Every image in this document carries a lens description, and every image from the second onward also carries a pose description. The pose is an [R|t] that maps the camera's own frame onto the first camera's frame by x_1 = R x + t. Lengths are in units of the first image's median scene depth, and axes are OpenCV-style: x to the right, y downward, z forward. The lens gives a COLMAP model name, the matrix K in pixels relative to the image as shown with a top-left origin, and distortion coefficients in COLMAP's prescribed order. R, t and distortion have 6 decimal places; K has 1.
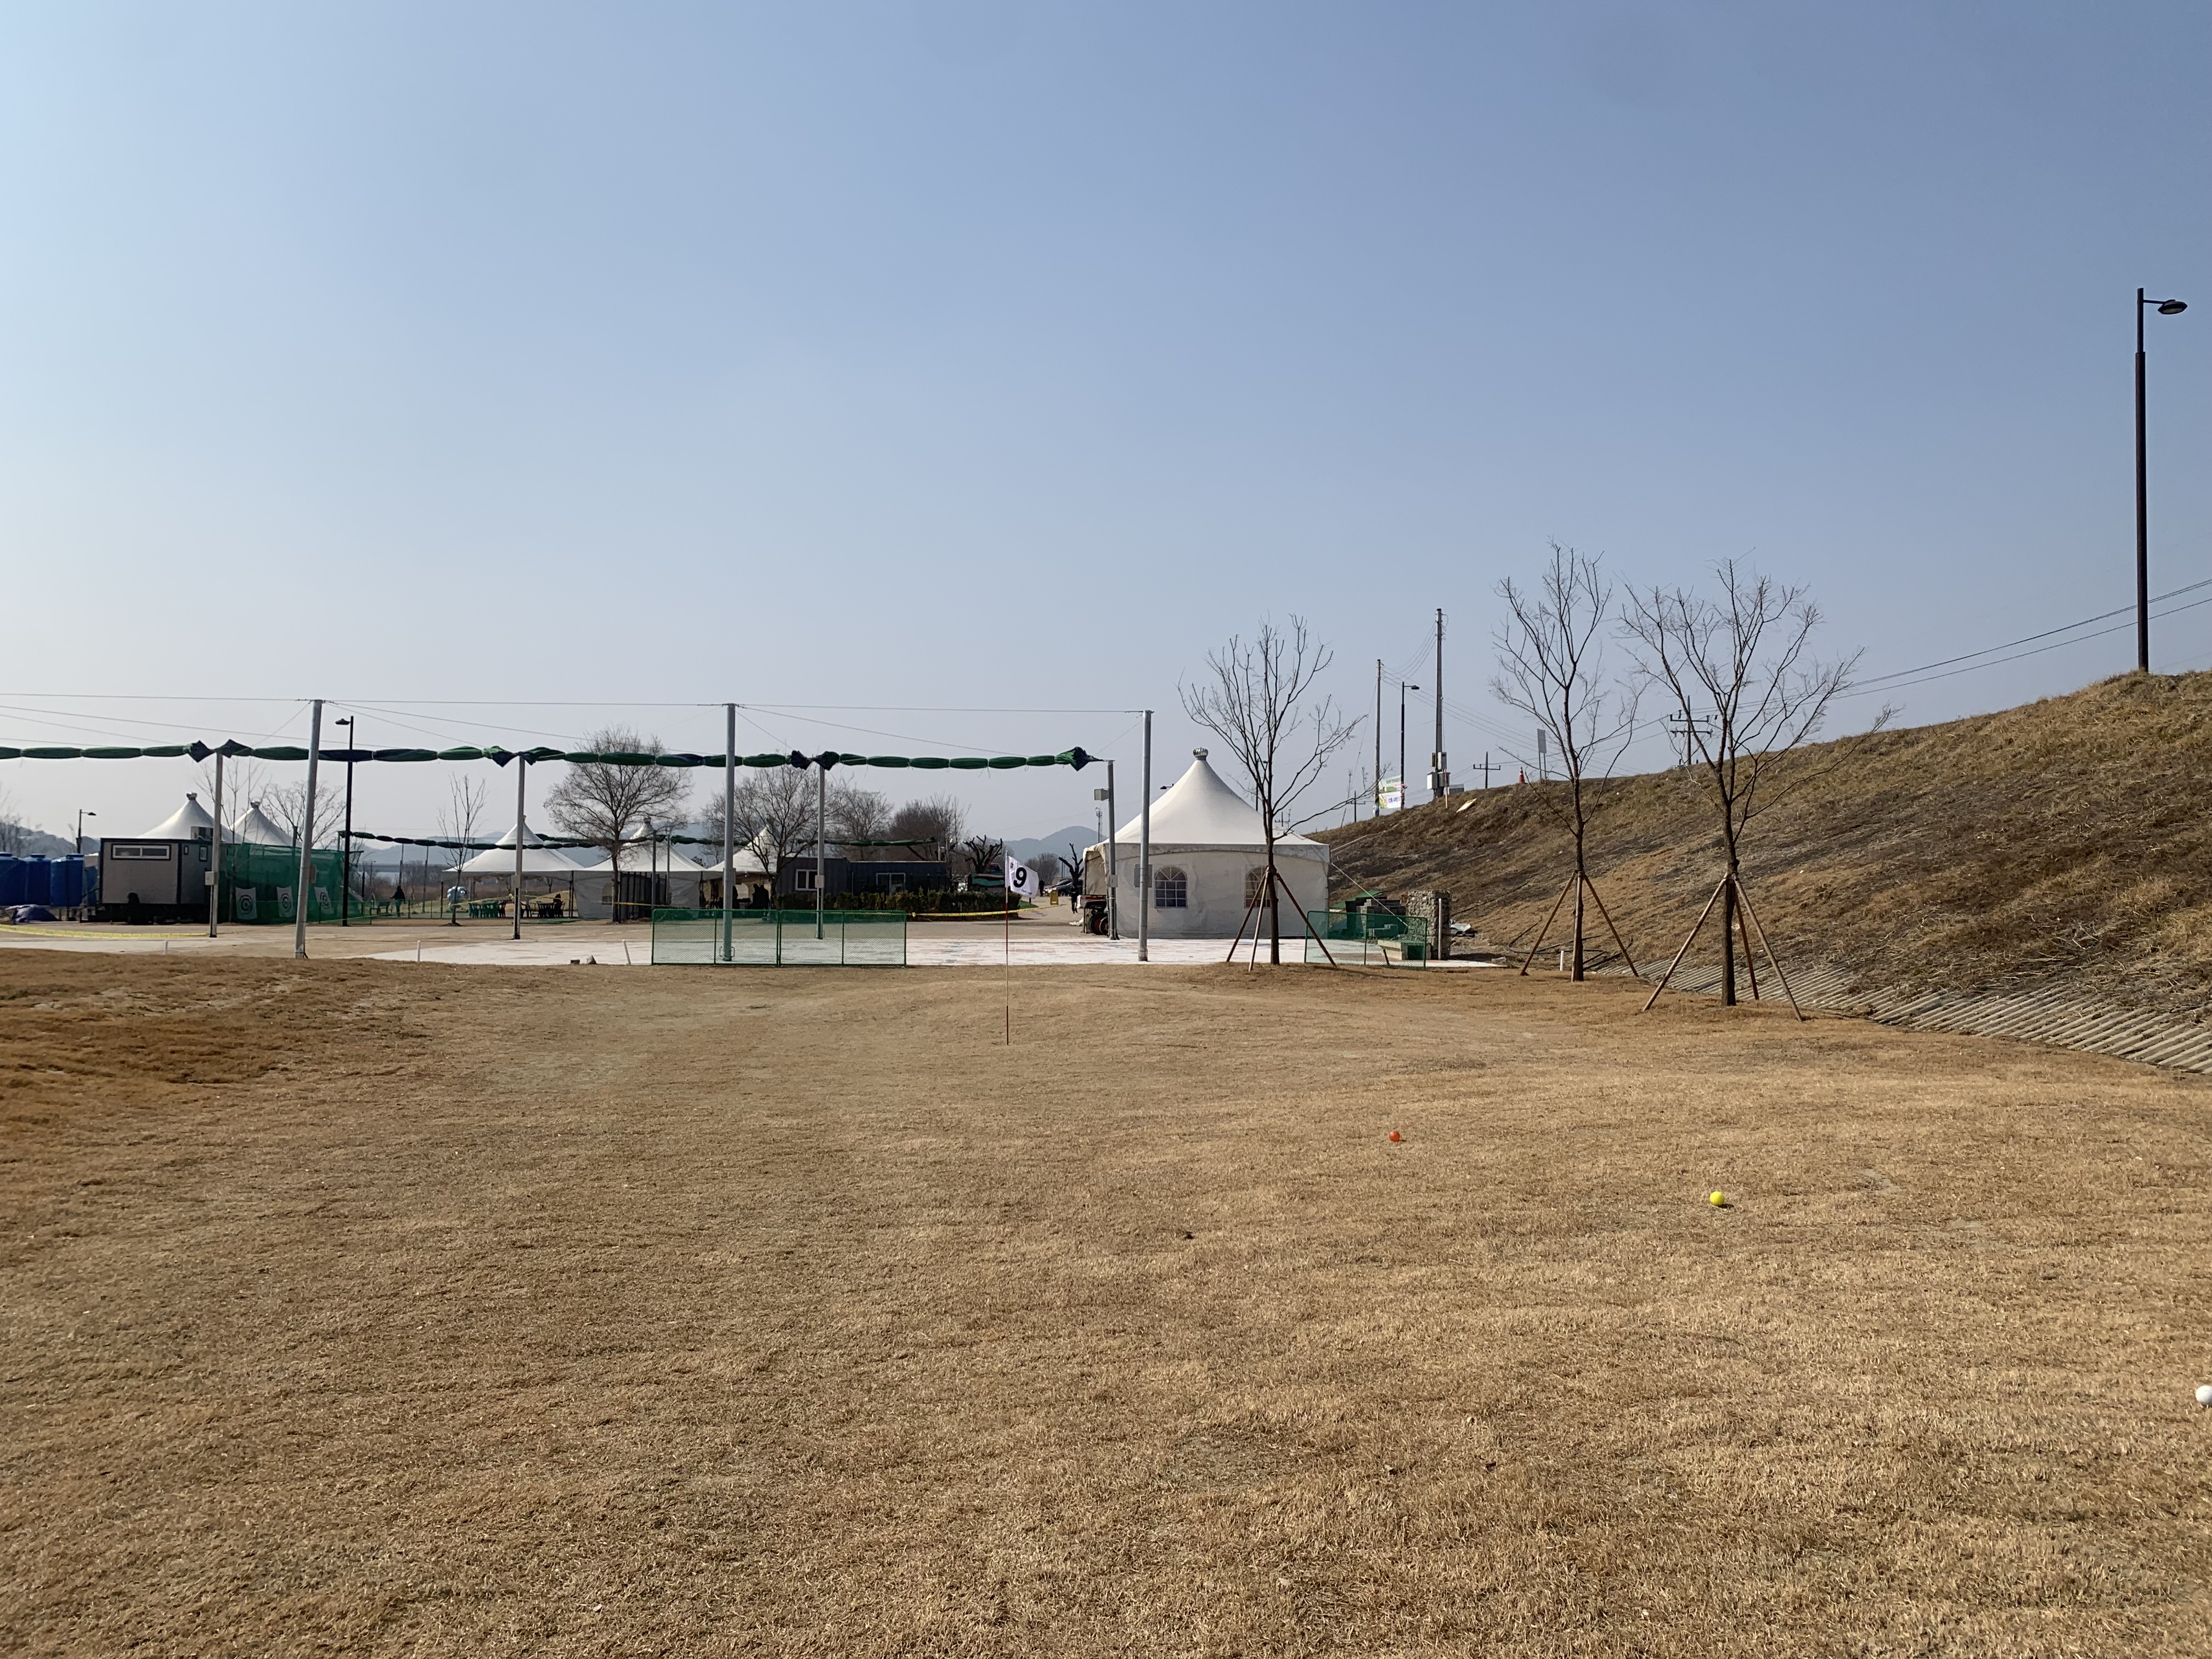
lens RADIAL K [[1844.2, 0, 1106.0], [0, 1844.2, 829.5], [0, 0, 1]] dist [0.032405, -0.092774]
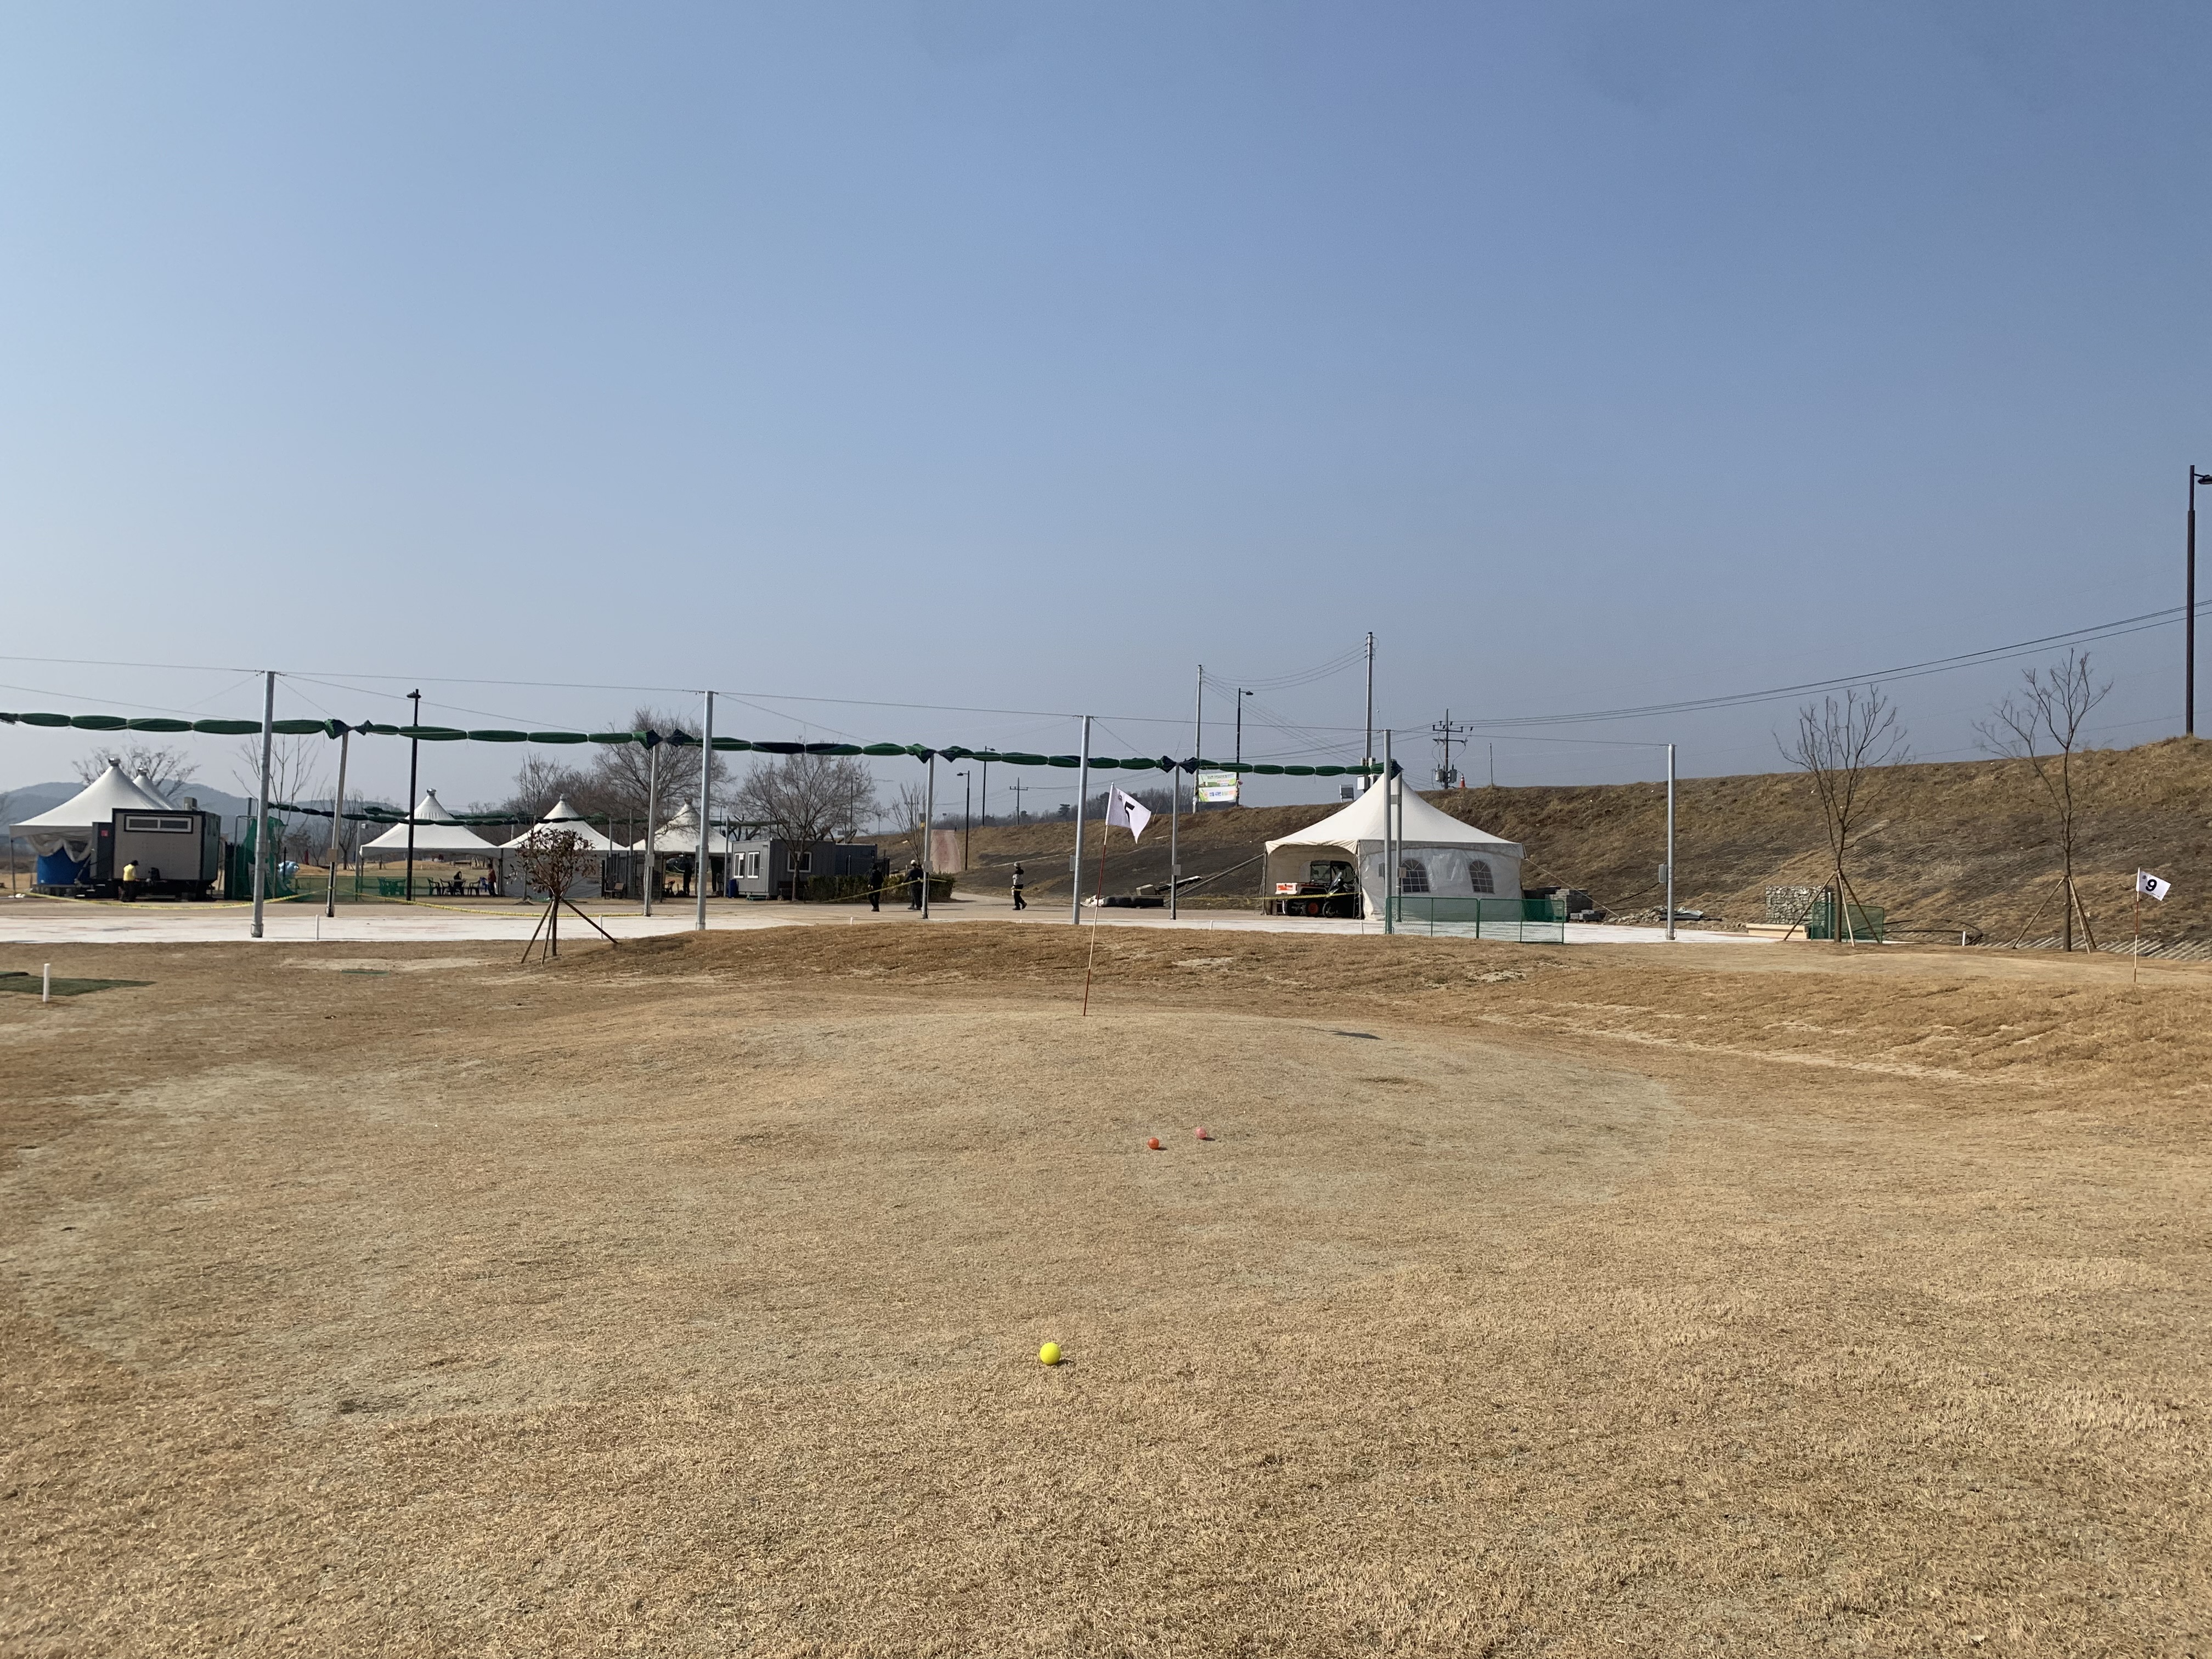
lens RADIAL K [[1844.2, 0, 1106.0], [0, 1844.2, 829.5], [0, 0, 1]] dist [0.032405, -0.092774]
pose [[0.951794, 0.016786, 0.306279, -0.375353], [-0.020301, 0.999759, 0.008296, -0.003397], [-0.306066, -0.014114, 0.951906, -0.059569]]
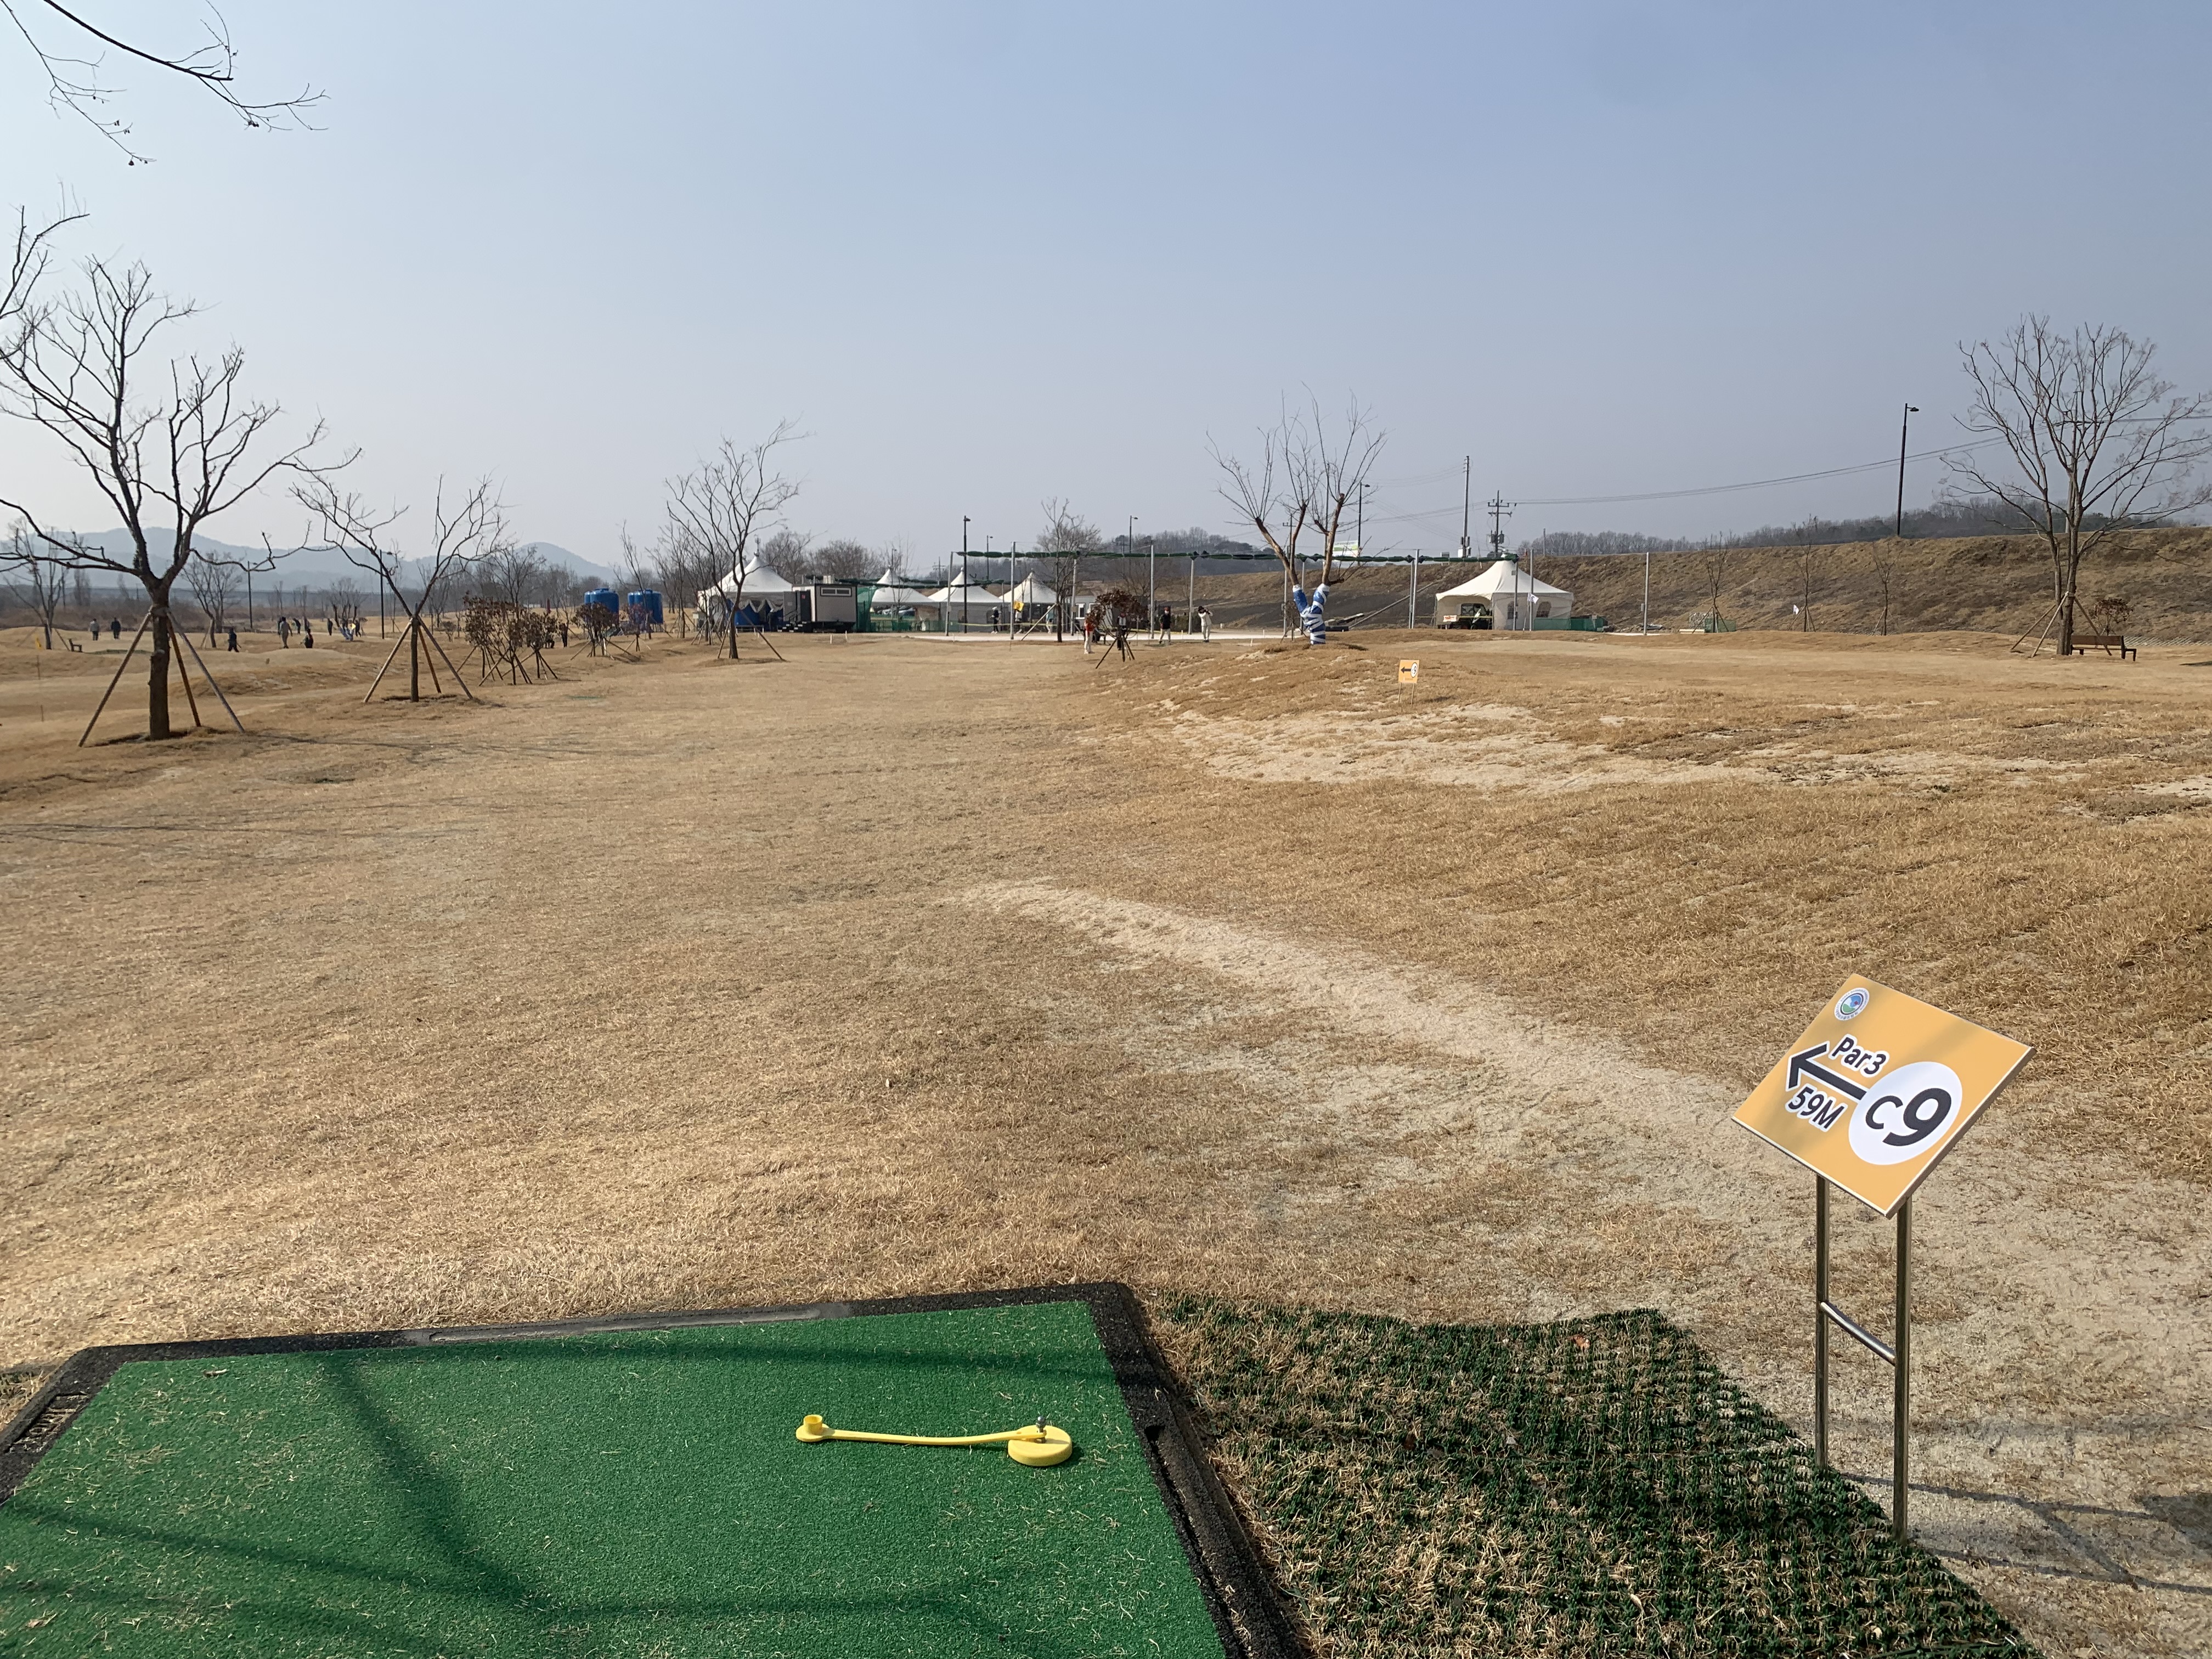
lens RADIAL K [[1844.2, 0, 1106.0], [0, 1844.2, 829.5], [0, 0, 1]] dist [0.032405, -0.092774]
pose [[0.949492, -0.044747, 0.310584, -1.107795], [-0.002243, 0.988787, 0.149314, -0.044904], [-0.313783, -0.142469, 0.938745, -1.137450]]
